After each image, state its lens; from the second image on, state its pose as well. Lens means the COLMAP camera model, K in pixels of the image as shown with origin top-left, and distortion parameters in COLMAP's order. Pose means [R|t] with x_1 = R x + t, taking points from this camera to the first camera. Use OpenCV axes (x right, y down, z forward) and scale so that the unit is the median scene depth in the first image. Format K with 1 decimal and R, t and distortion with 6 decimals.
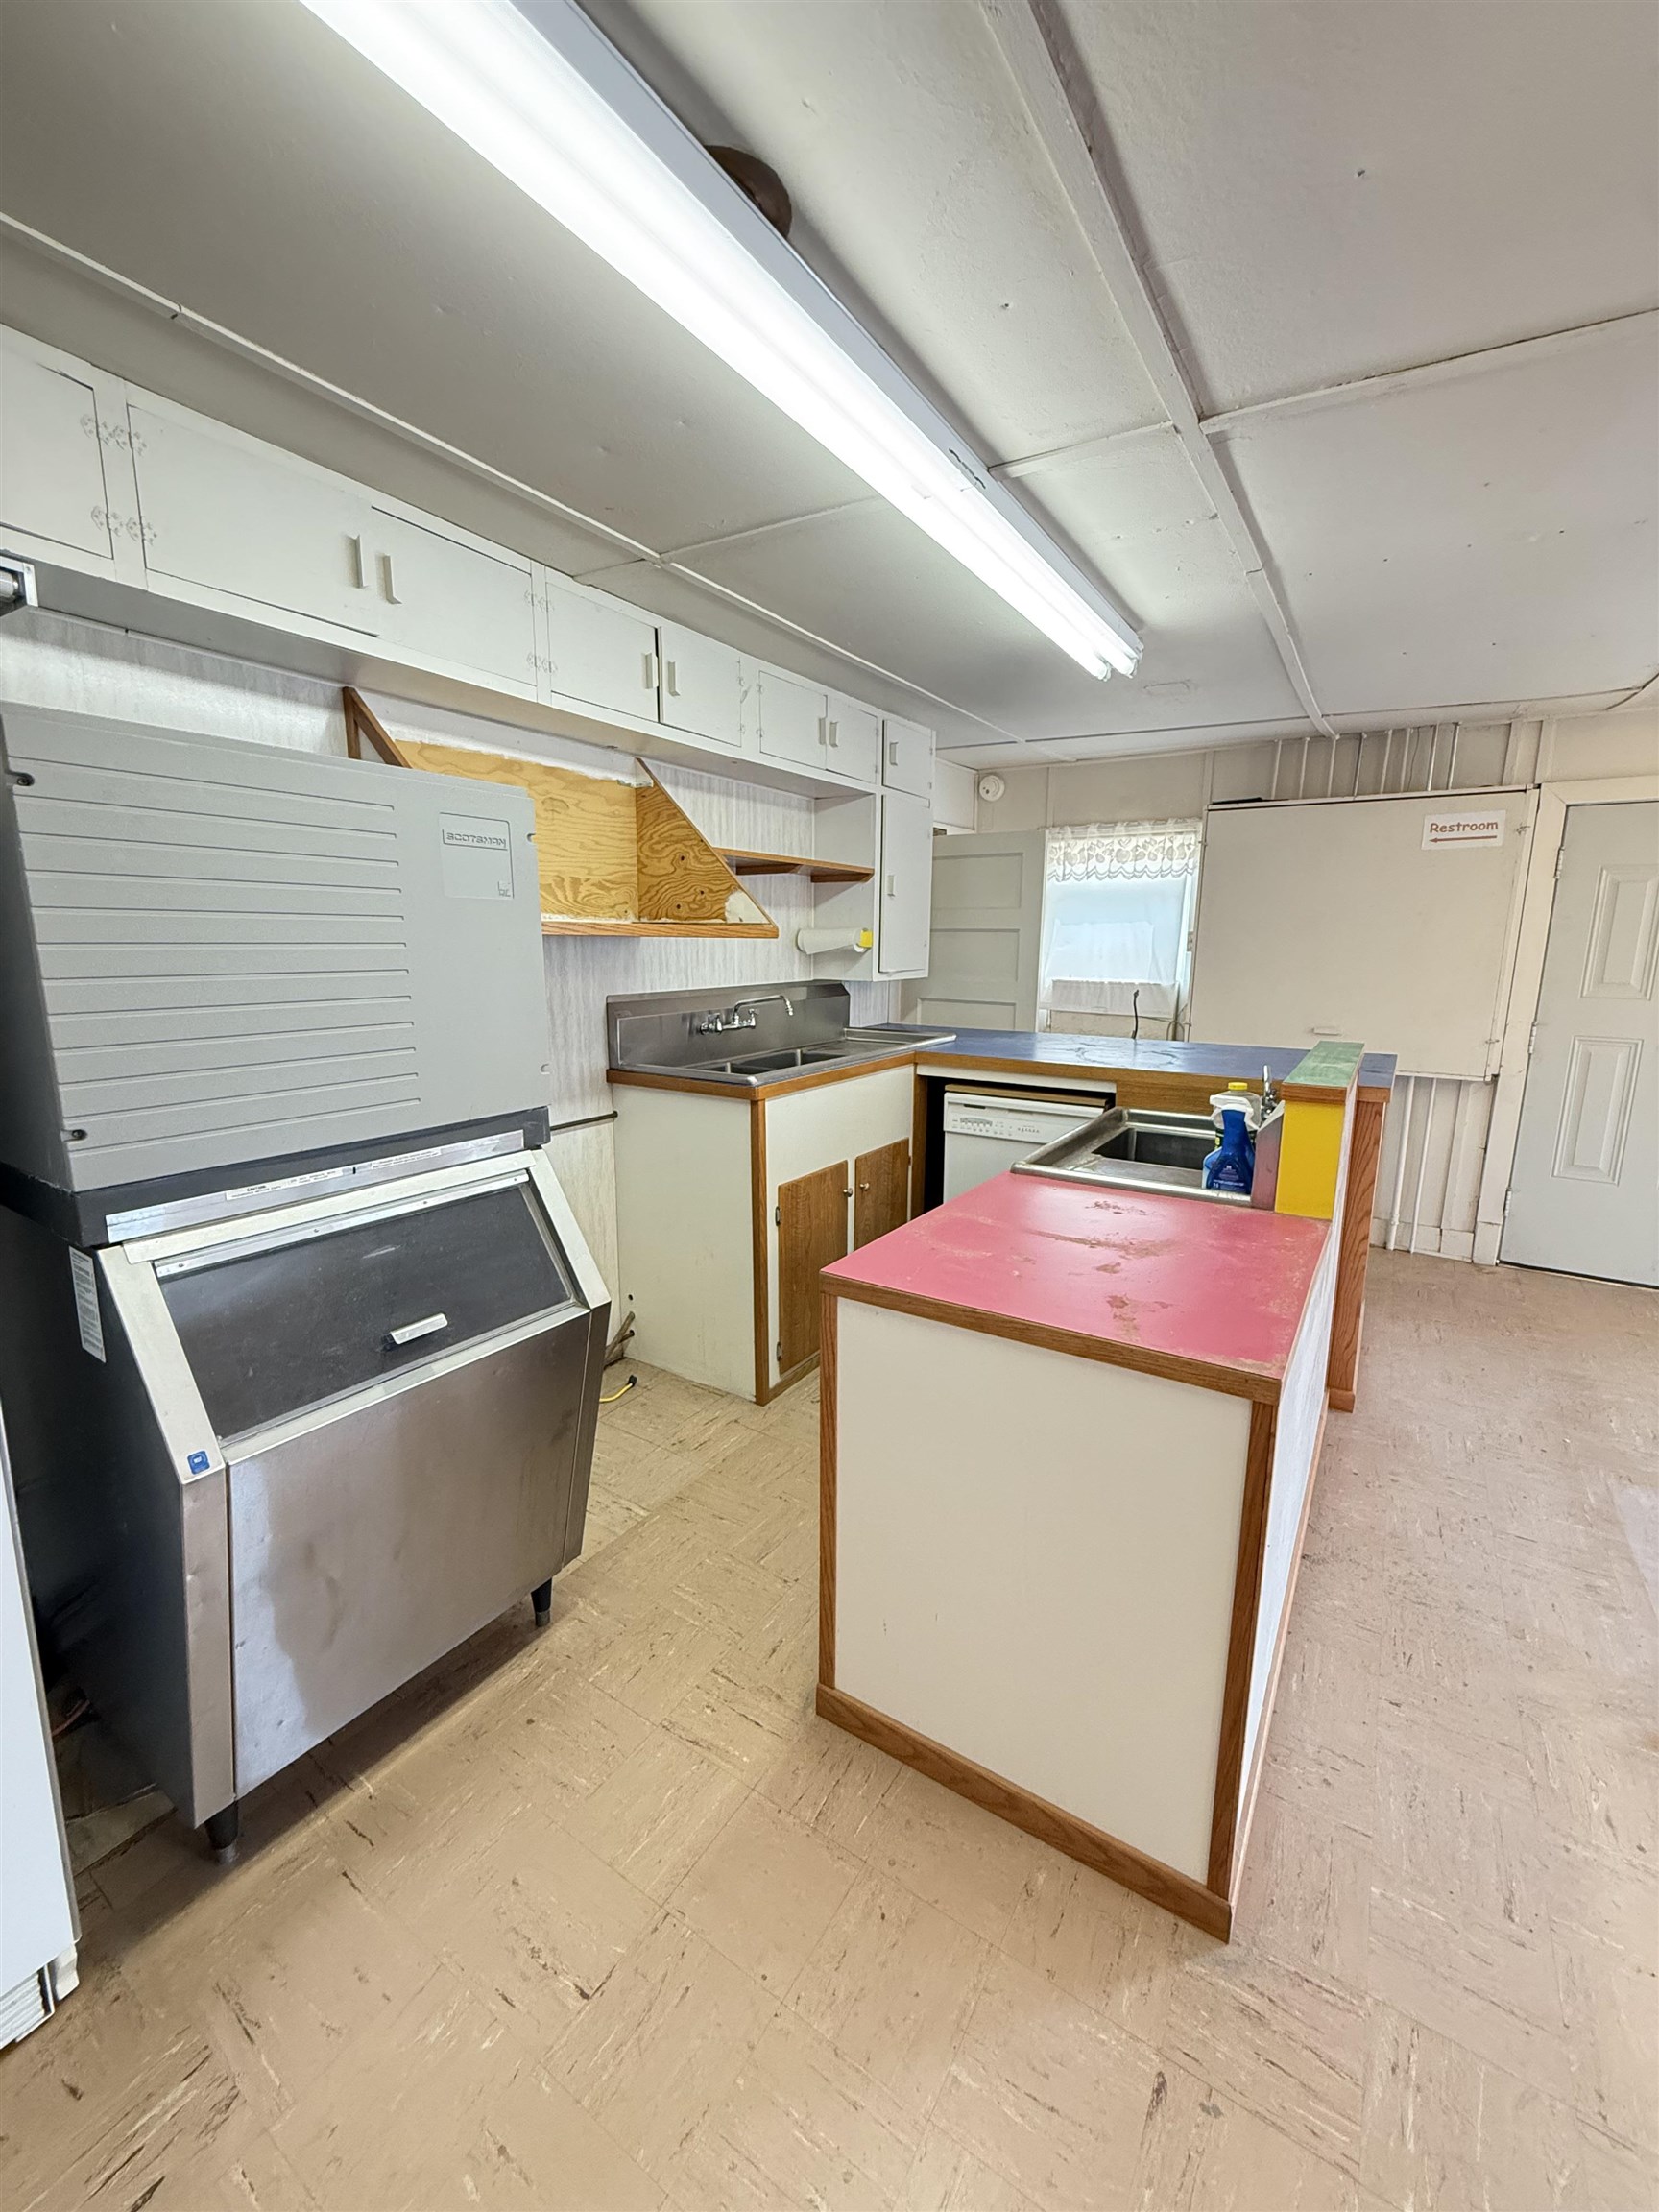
lens RADIAL K [[879.3, 0, 833.3], [0, 879.3, 1095.8], [0, 0, 1]] dist [-0.000363, 0.000331]
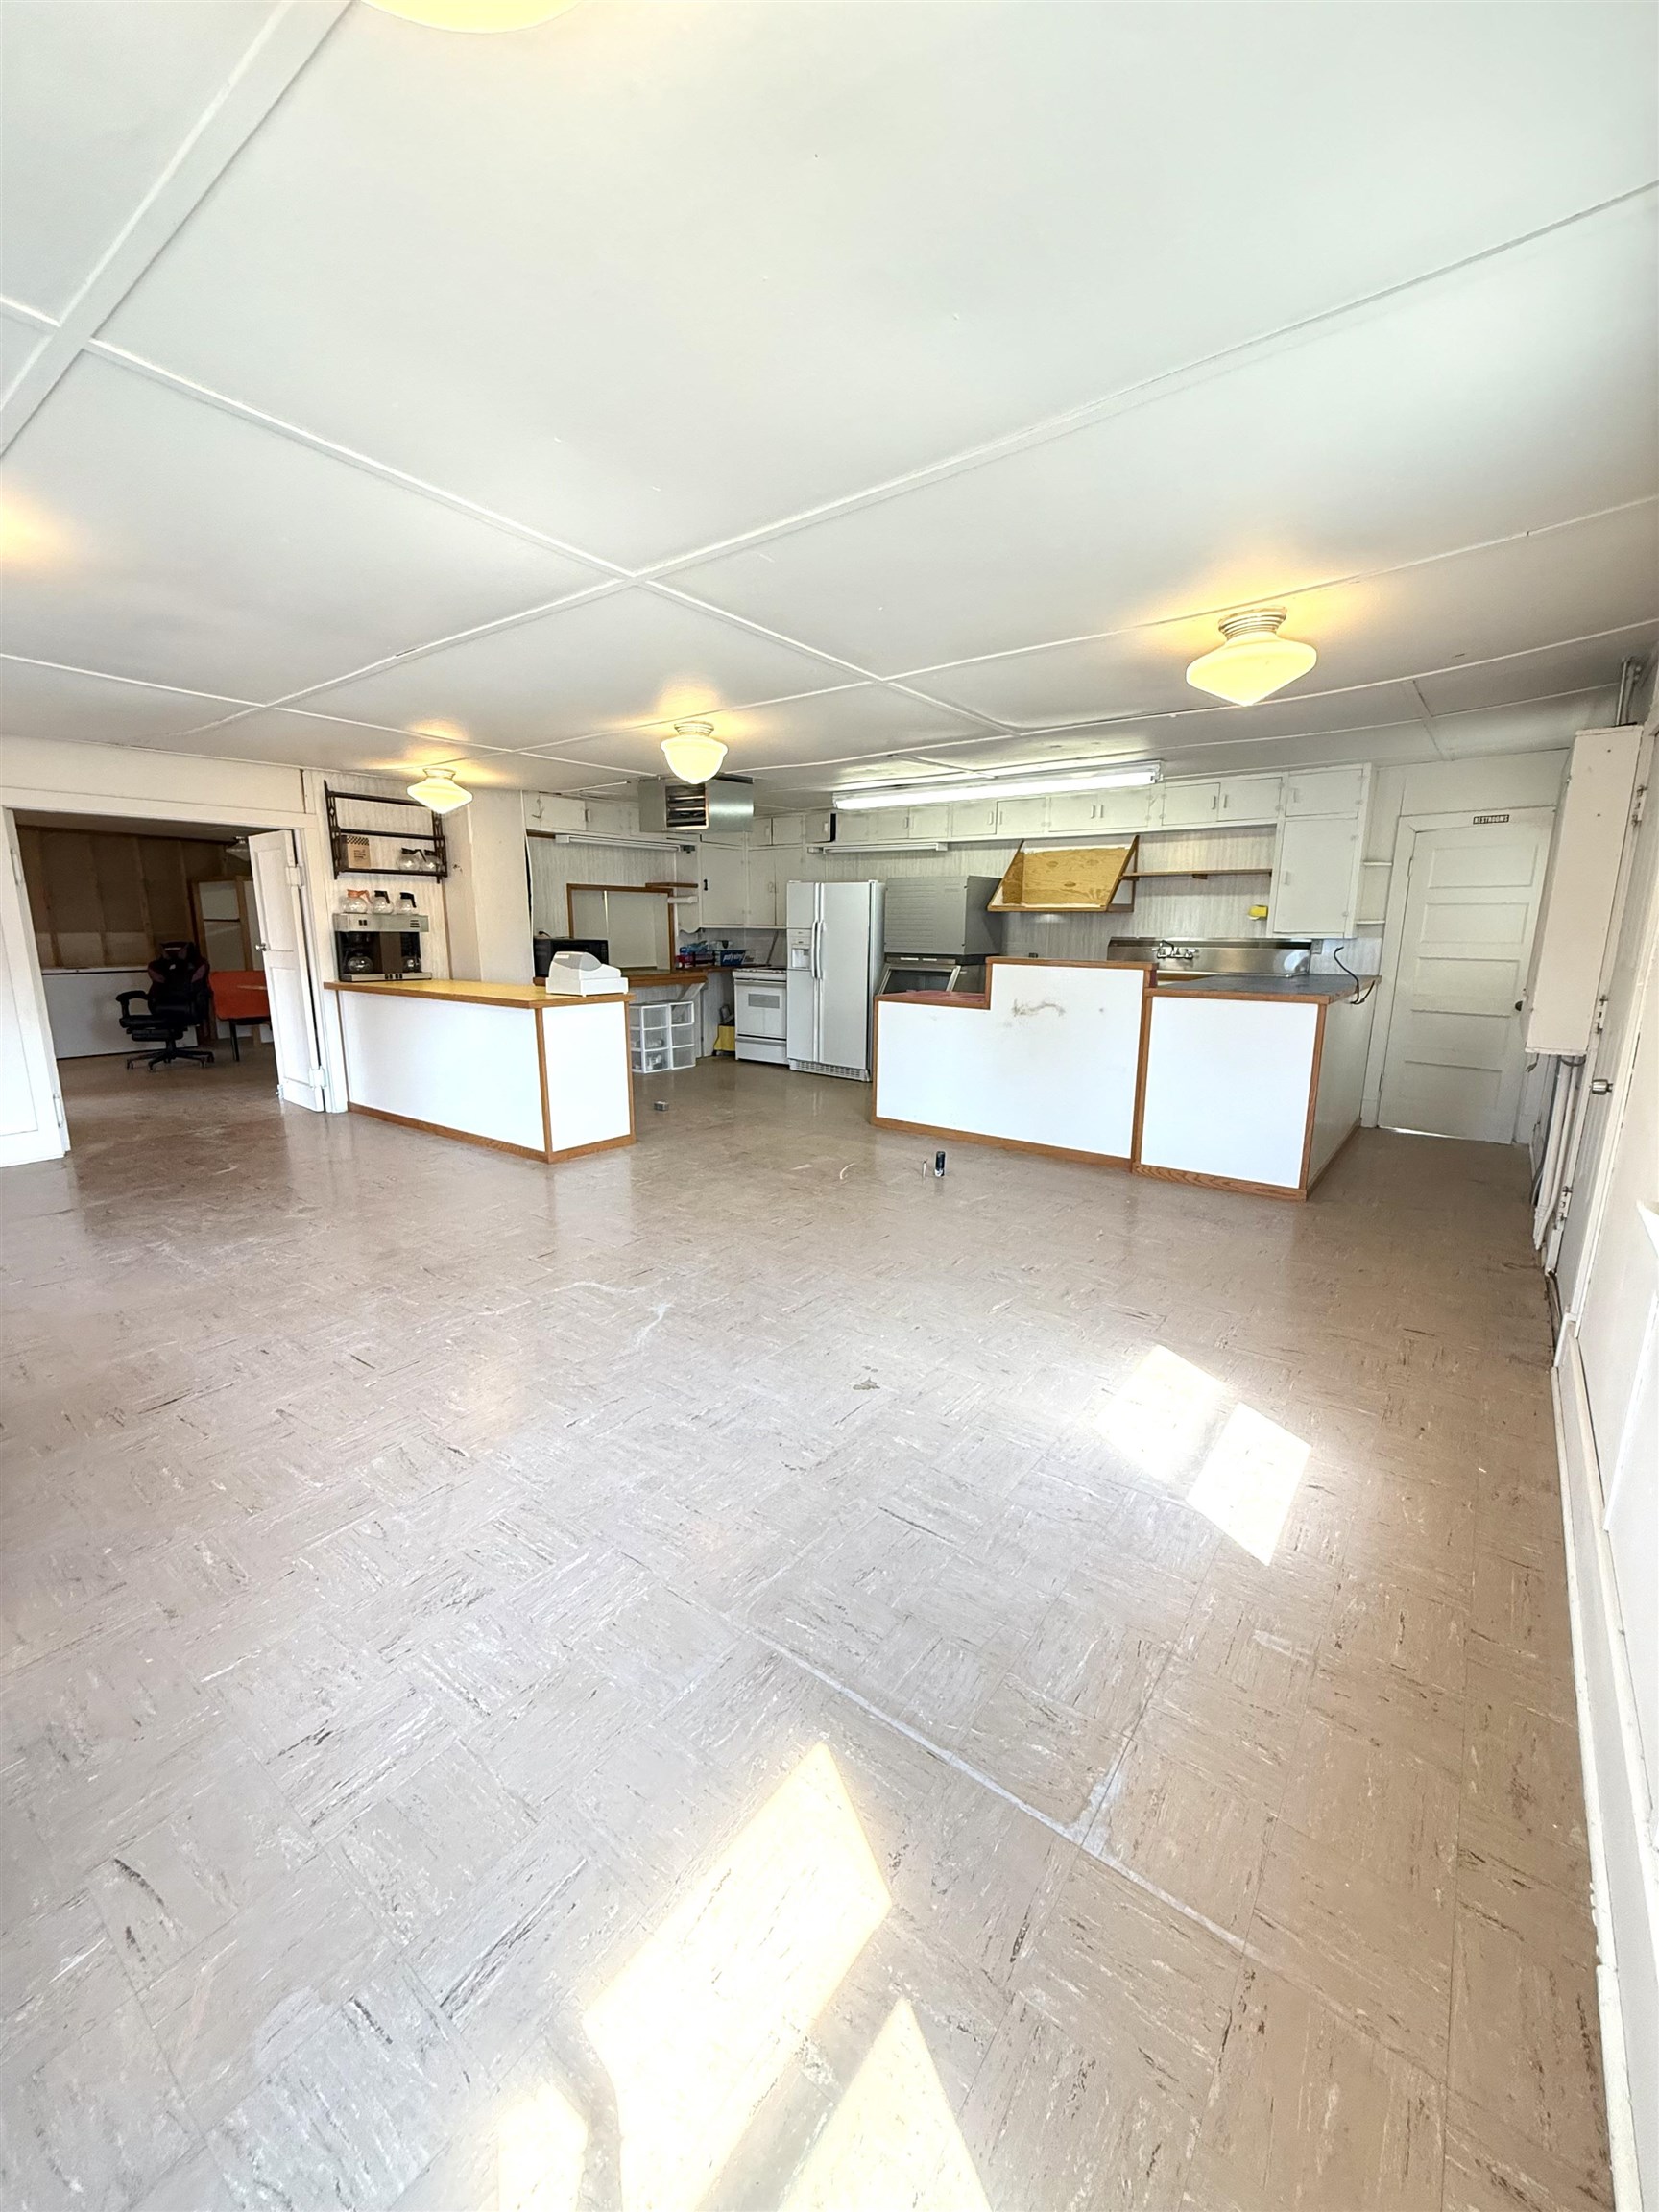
lens RADIAL K [[882.1, 0, 831.1], [0, 882.1, 1096.8], [0, 0, 1]] dist [0.001409, -0.000010]
pose [[-0.072258, 0.187925, -0.979522, 2.440747], [-0.180827, 0.963345, 0.198161, -0.034800], [0.980857, 0.191443, -0.035627, 0.450327]]
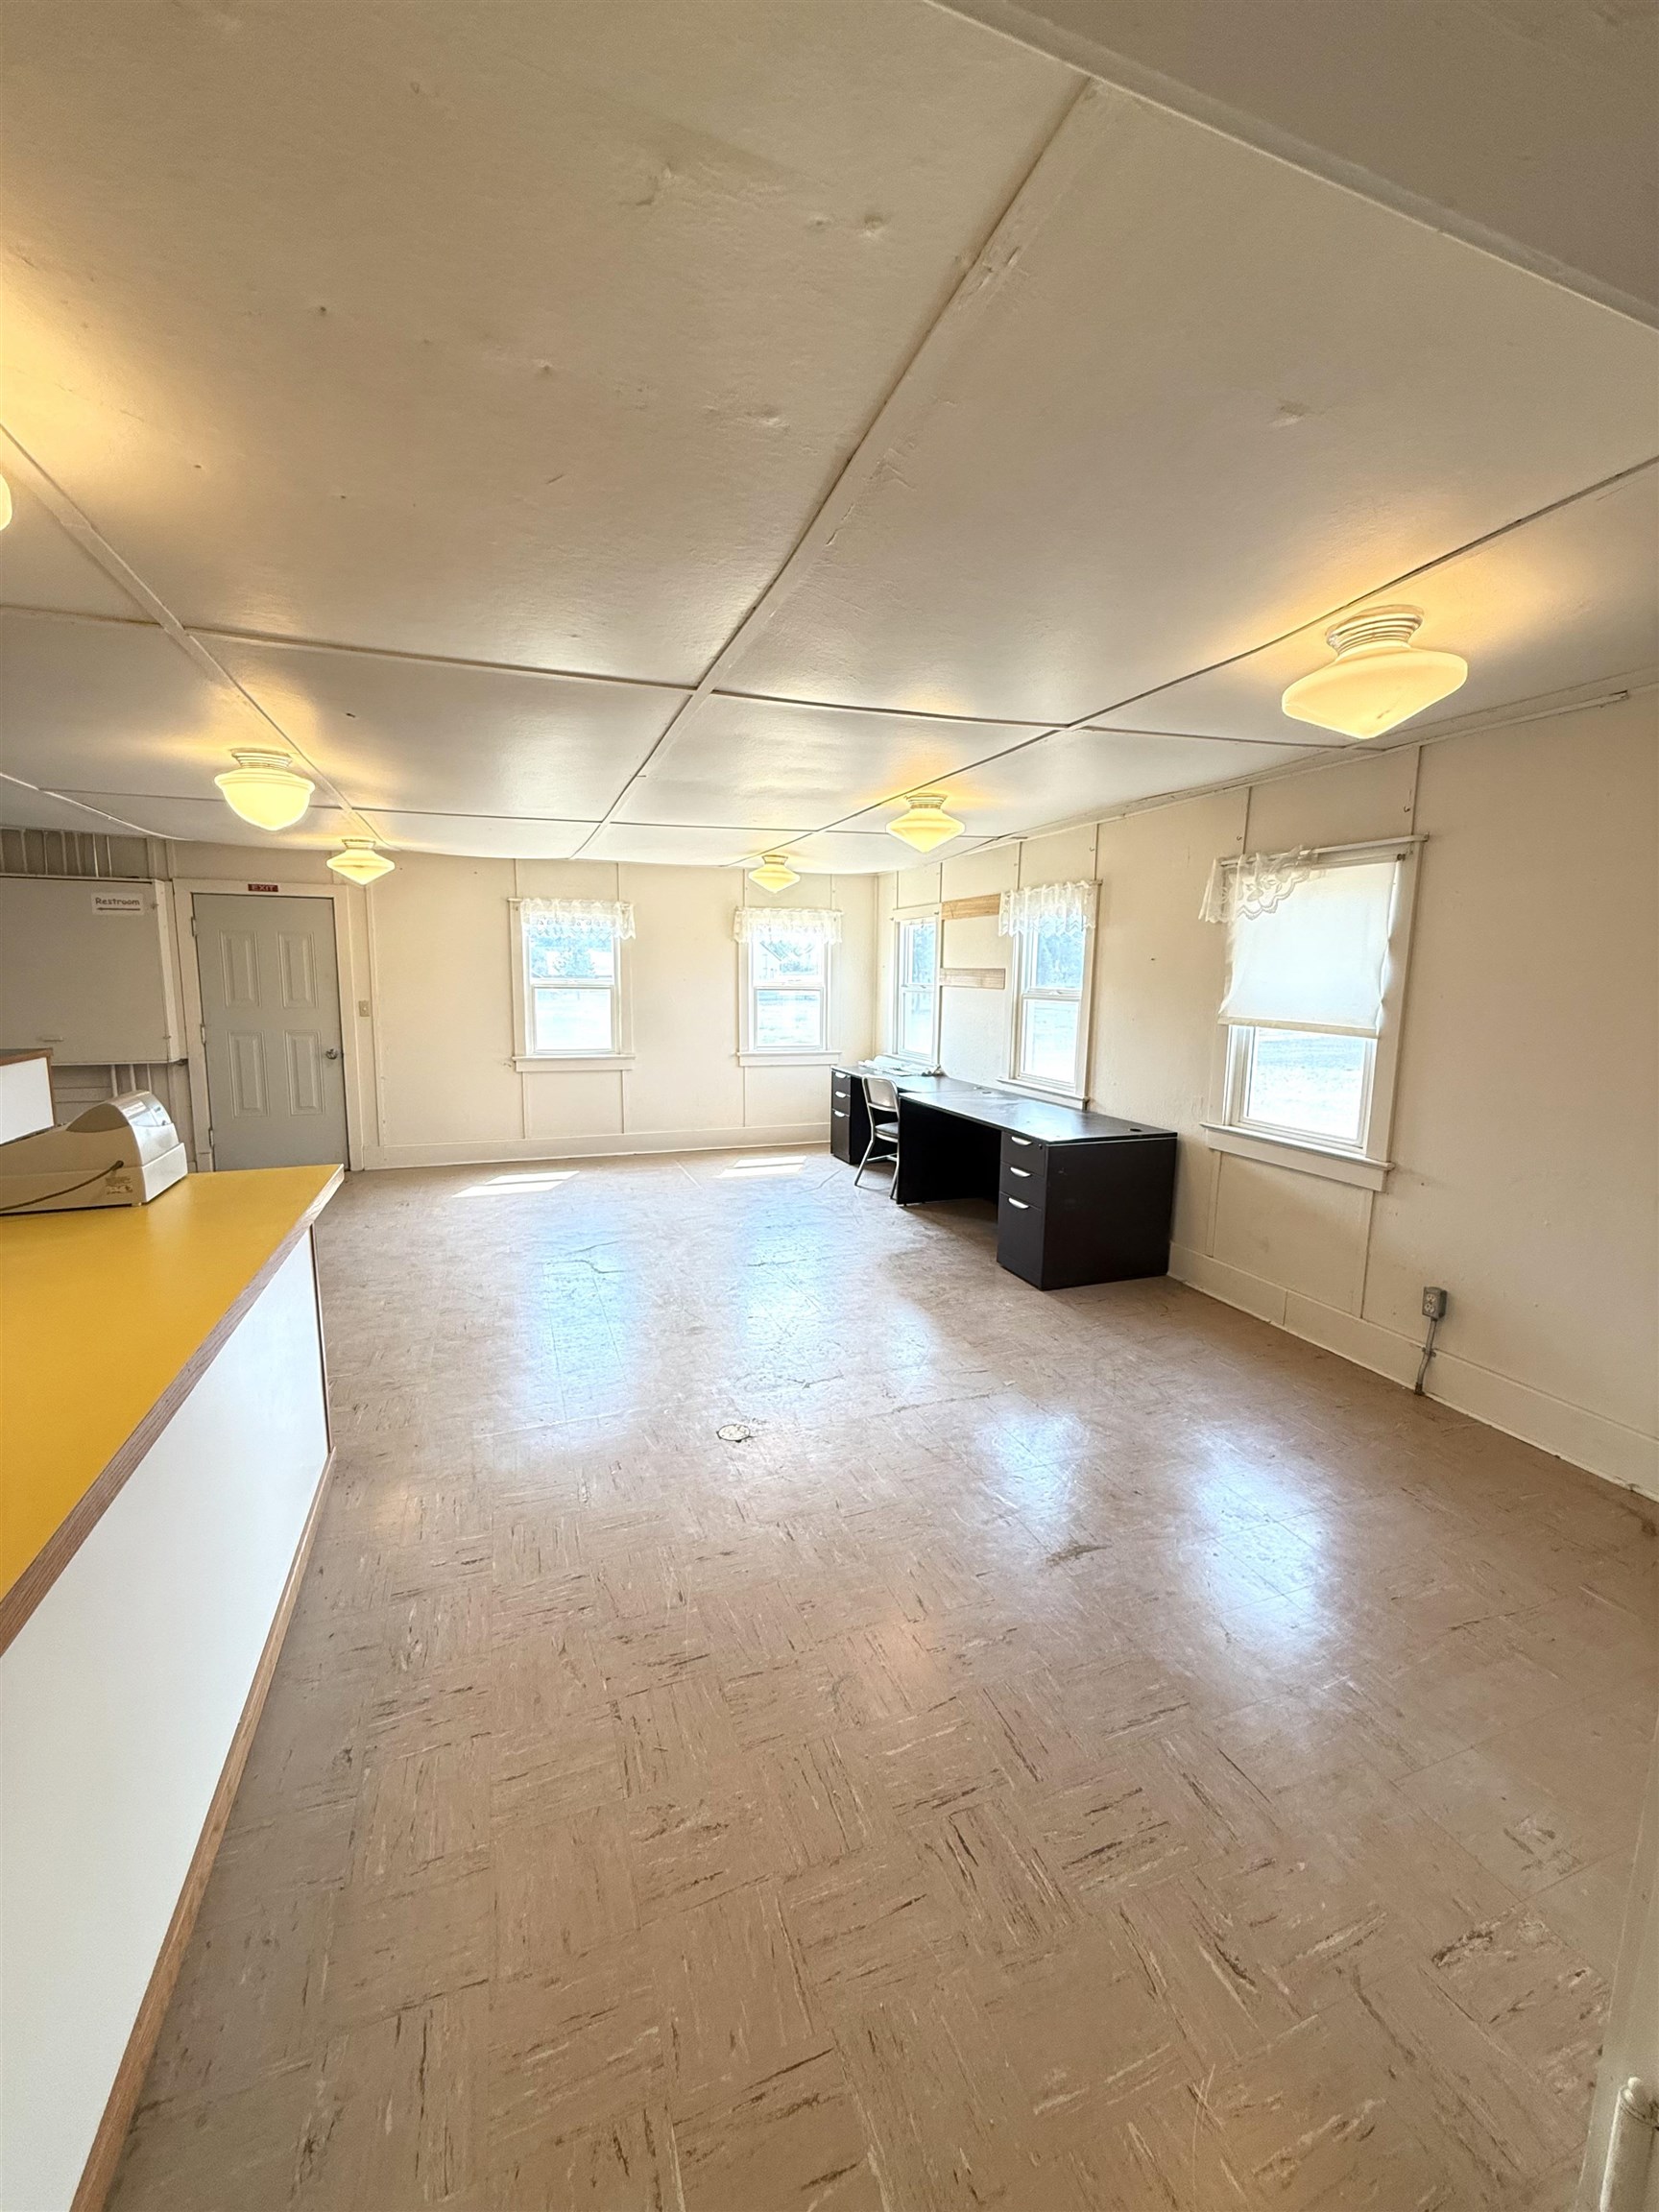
lens RADIAL K [[879.3, 0, 833.3], [0, 879.3, 1095.8], [0, 0, 1]] dist [-0.000363, 0.000331]
pose [[0.596030, -0.111485, 0.795185, 0.269067], [0.136643, 0.989952, 0.036370, 0.207544], [-0.791251, 0.086979, 0.605275, -1.258999]]
